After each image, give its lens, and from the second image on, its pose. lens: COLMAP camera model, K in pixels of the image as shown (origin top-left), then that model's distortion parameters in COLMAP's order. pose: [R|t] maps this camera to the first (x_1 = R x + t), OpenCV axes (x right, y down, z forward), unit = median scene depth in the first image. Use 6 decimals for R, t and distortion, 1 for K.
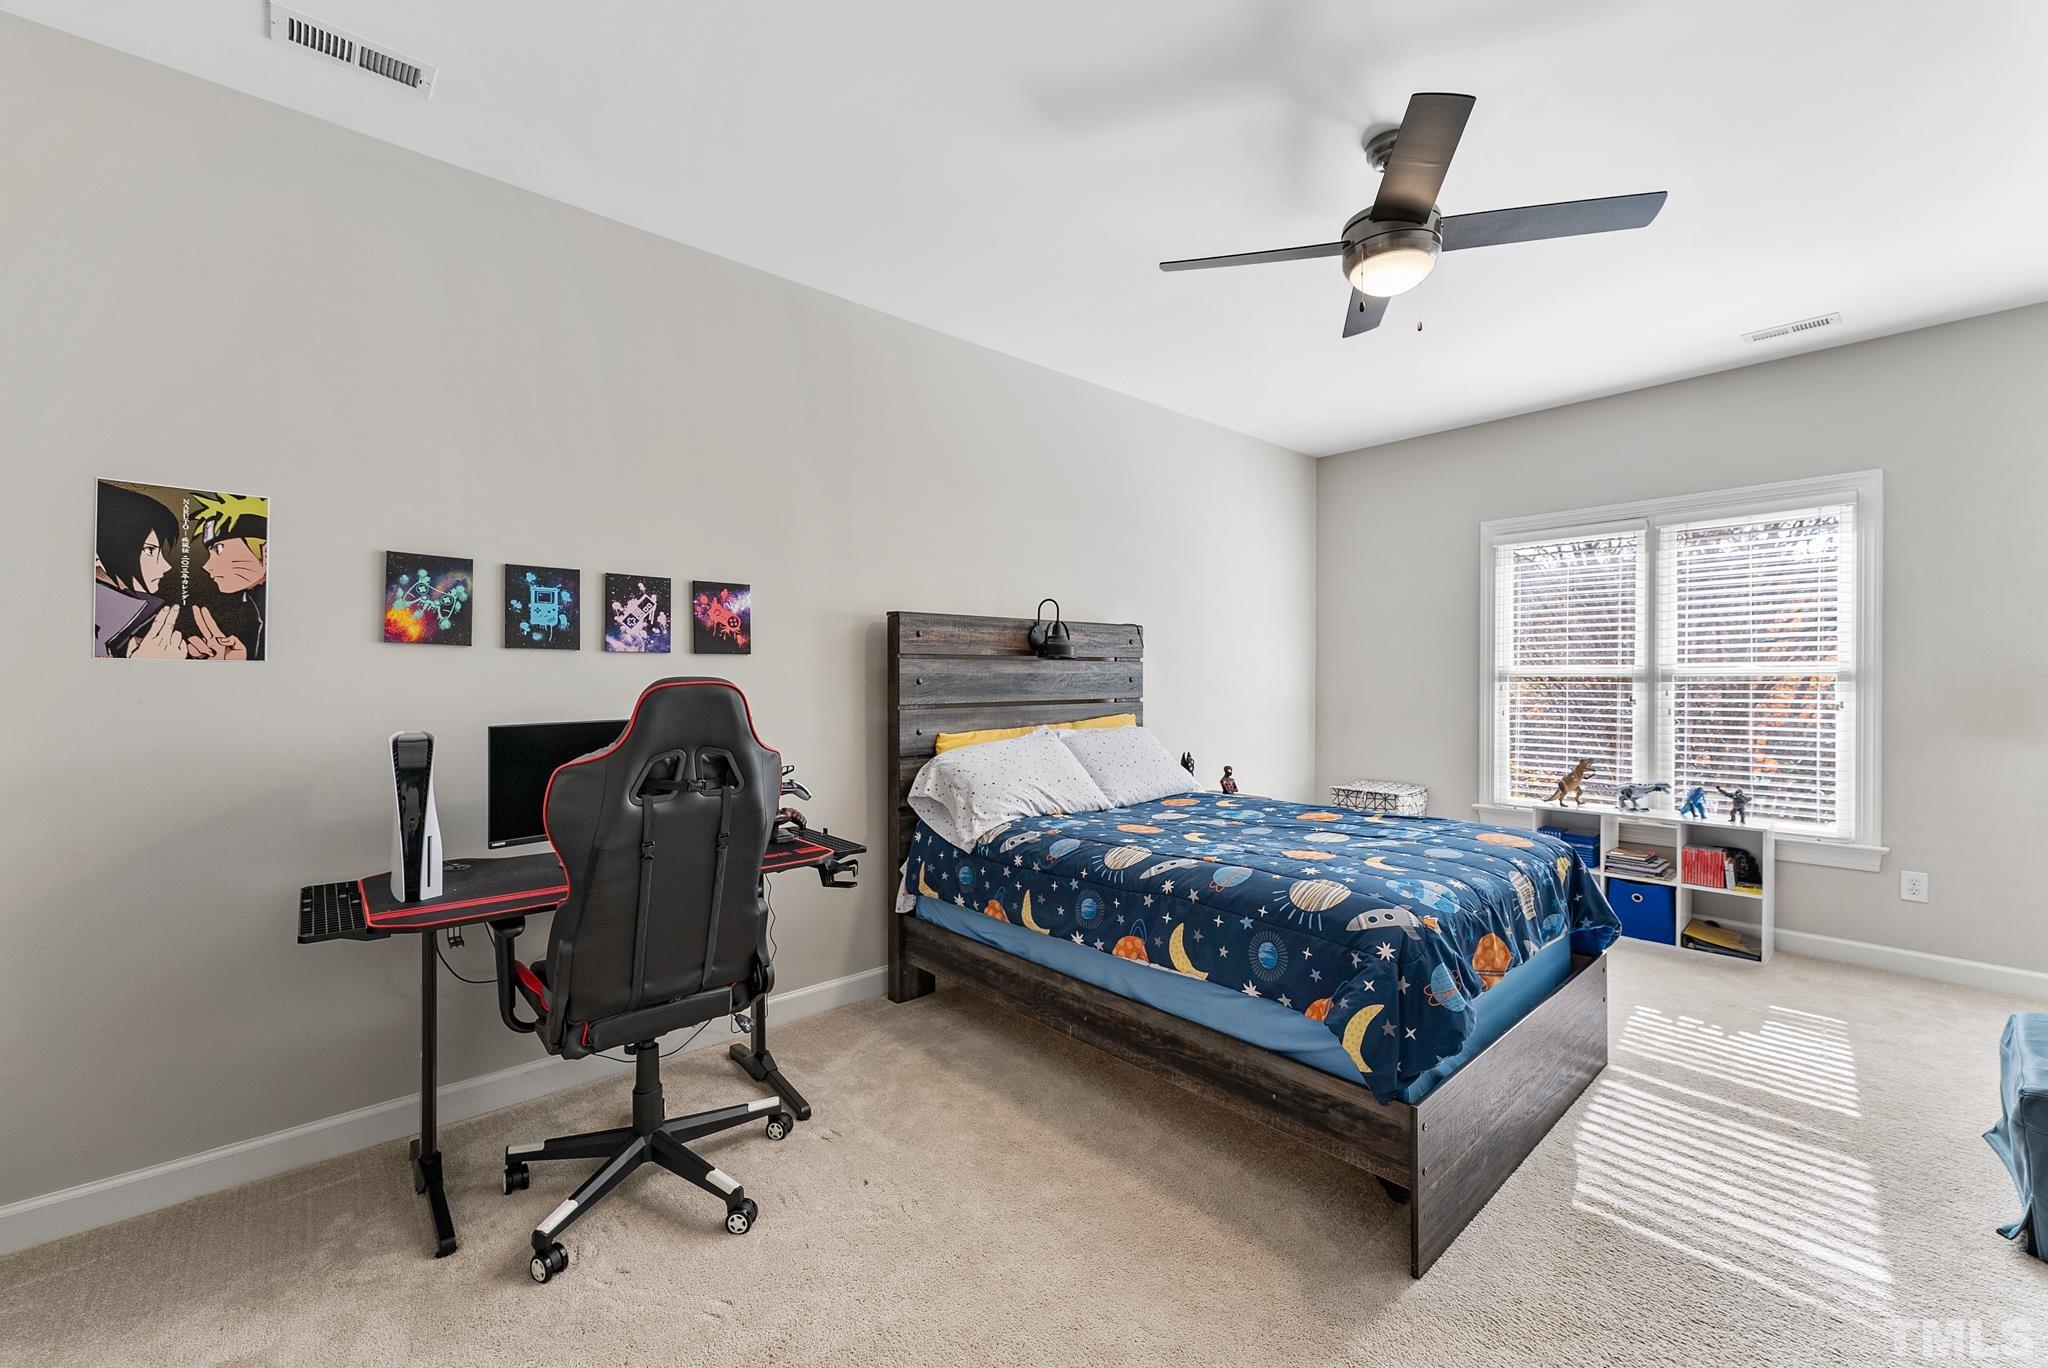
lens RADIAL K [[813.7, 0, 1015.3], [0, 813.7, 684.6], [0, 0, 1]] dist [-0.000623, -0.000603]
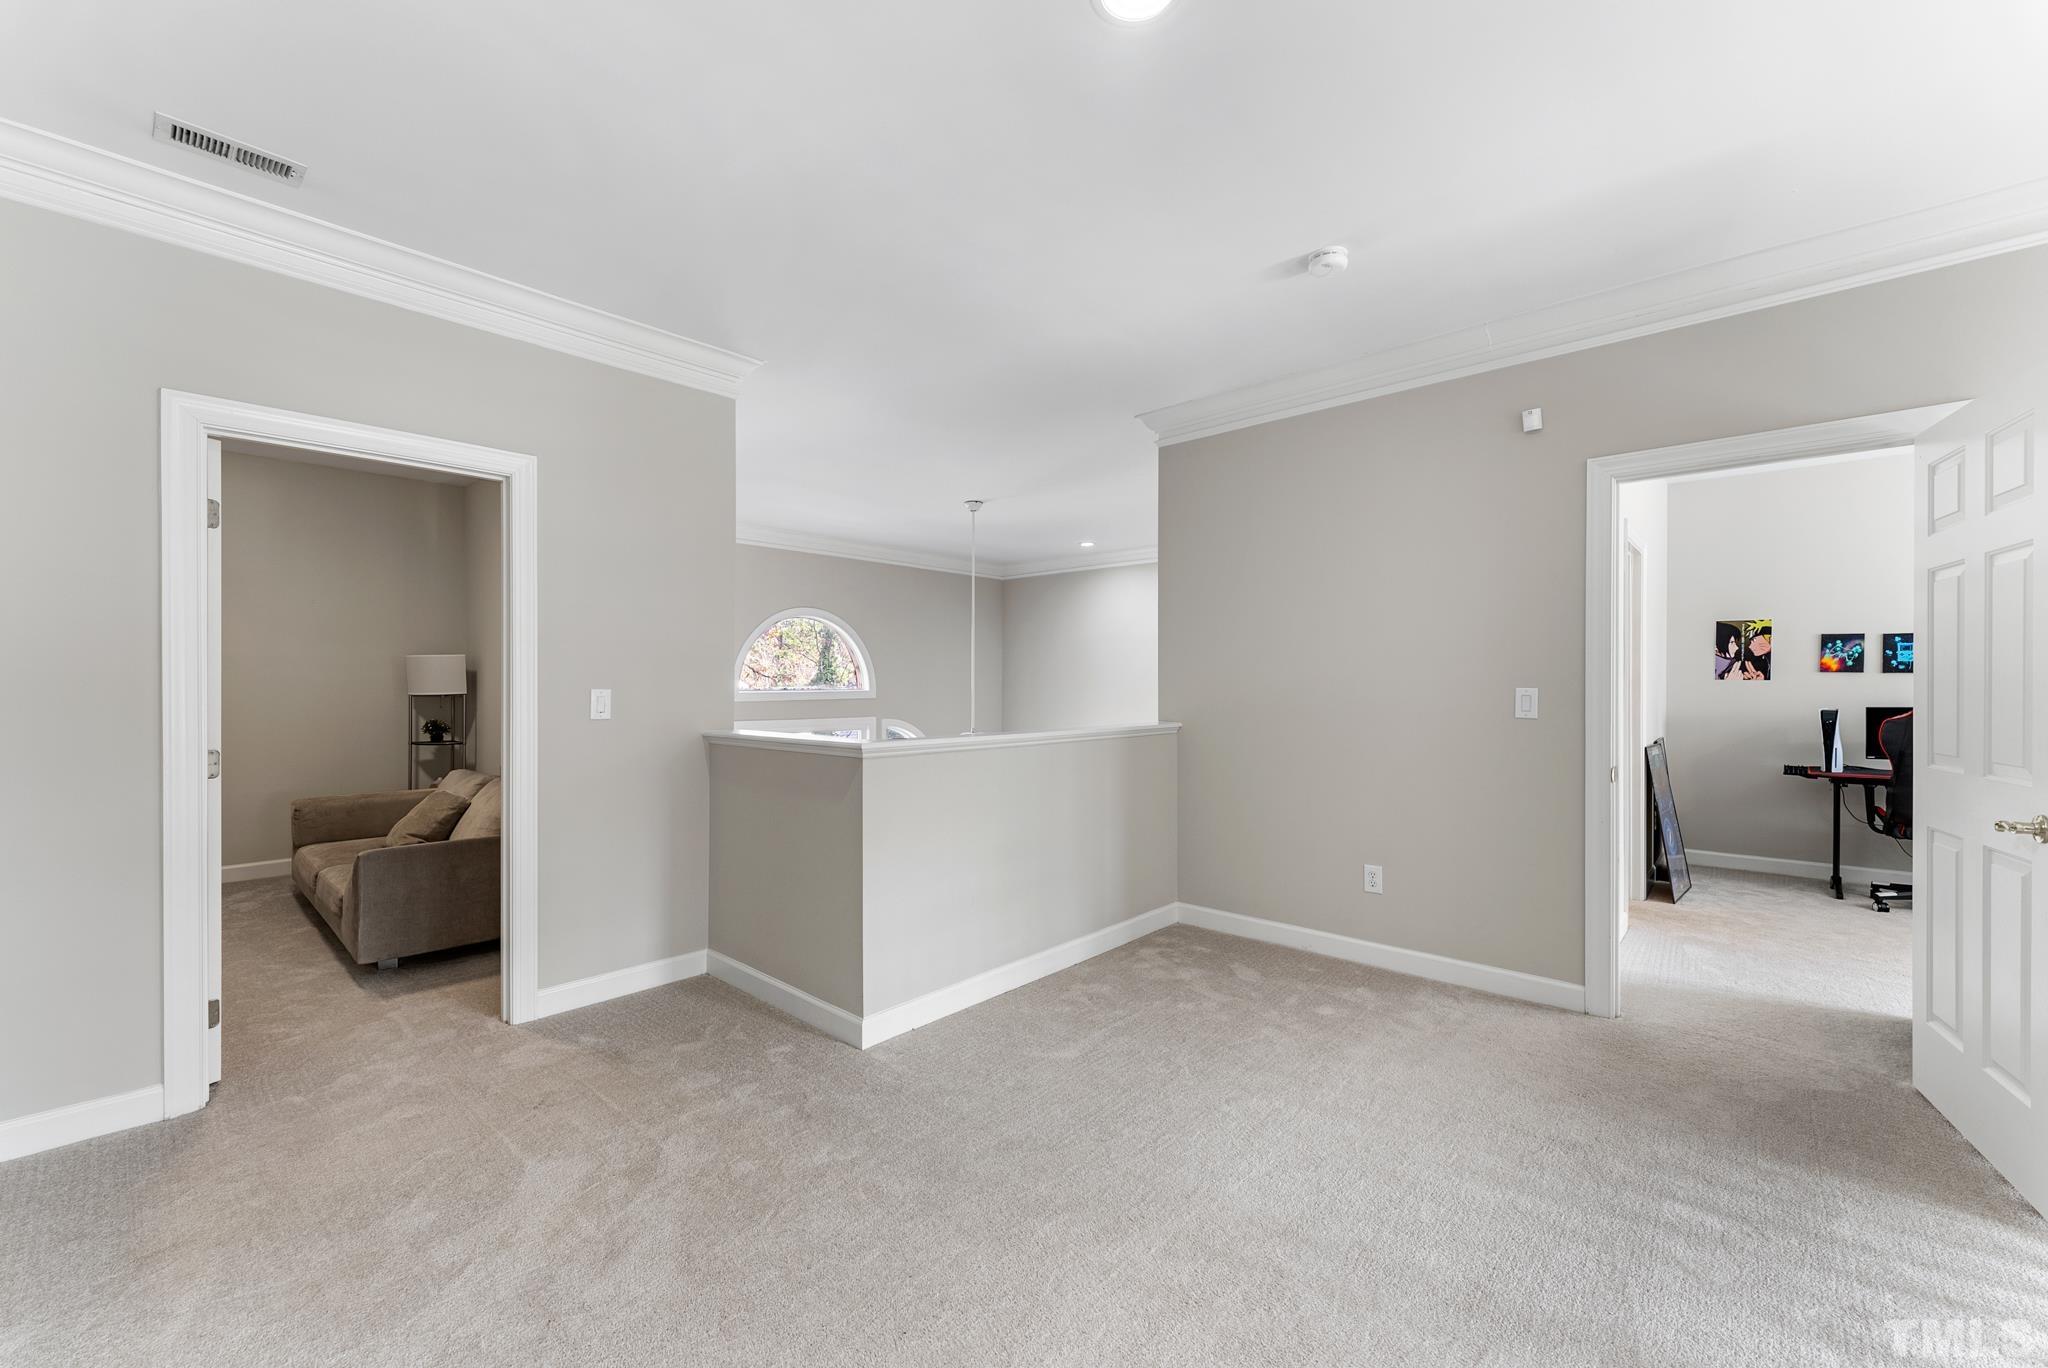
lens RADIAL K [[813.7, 0, 1015.3], [0, 813.7, 684.6], [0, 0, 1]] dist [-0.000623, -0.000603]
pose [[0.103053, 0.004468, -0.994666, 1.524394], [-0.005391, 0.999978, 0.003933, -0.011991], [0.994661, 0.004957, 0.103075, -1.798335]]
